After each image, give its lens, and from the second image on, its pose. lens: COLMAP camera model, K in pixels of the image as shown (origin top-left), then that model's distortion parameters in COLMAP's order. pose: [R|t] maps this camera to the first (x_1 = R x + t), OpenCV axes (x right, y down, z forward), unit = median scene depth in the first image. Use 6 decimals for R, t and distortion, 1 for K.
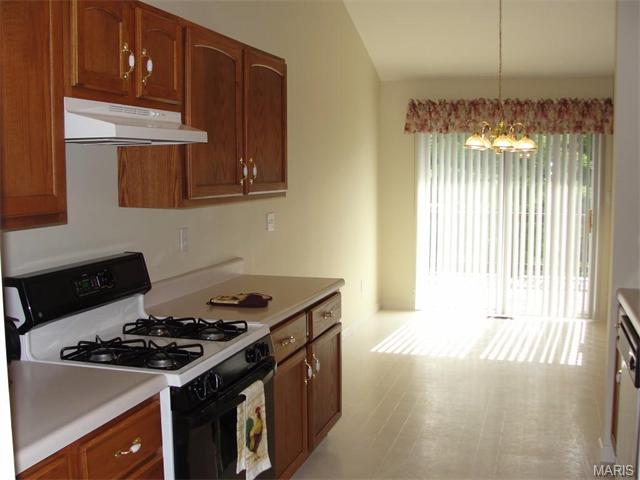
lens RADIAL K [[718.2, 0, 320.0], [0, 718.2, 240.0], [0, 0, 1]] dist [-0.213672, 0.256677]
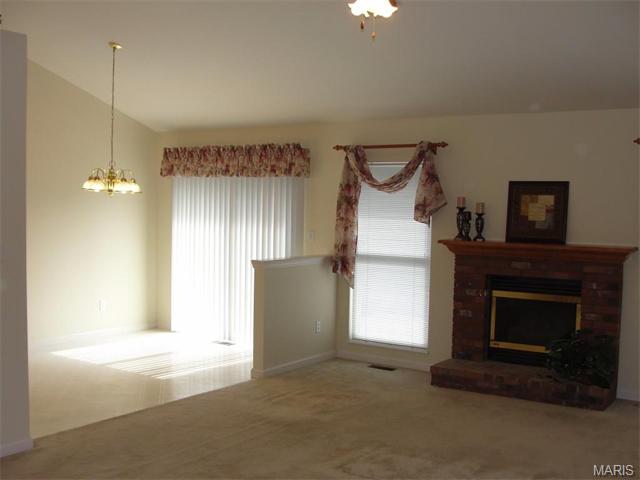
lens RADIAL K [[718.2, 0, 320.0], [0, 718.2, 240.0], [0, 0, 1]] dist [-0.213672, 0.256677]
pose [[0.958834, 0.033689, -0.281961, 0.734622], [-0.049084, 0.997654, -0.047714, -0.005069], [0.279693, 0.059590, 0.958239, -0.031645]]
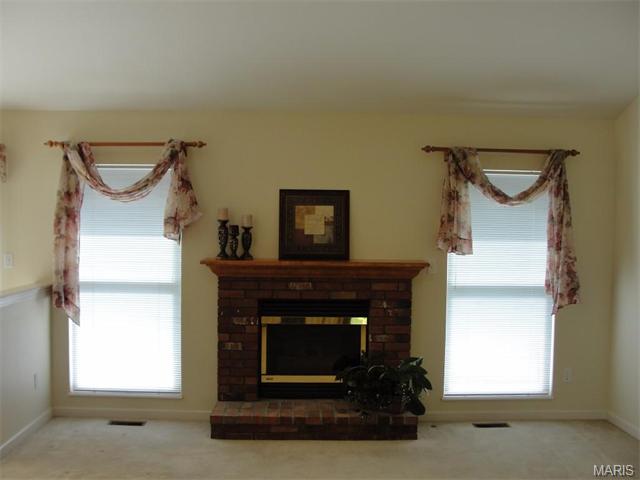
lens RADIAL K [[718.2, 0, 320.0], [0, 718.2, 240.0], [0, 0, 1]] dist [-0.213672, 0.256677]
pose [[0.944707, 0.006090, 0.327858, 0.487902], [0.017713, 0.997420, -0.069568, -0.023629], [-0.327436, 0.071529, 0.942162, 0.142971]]
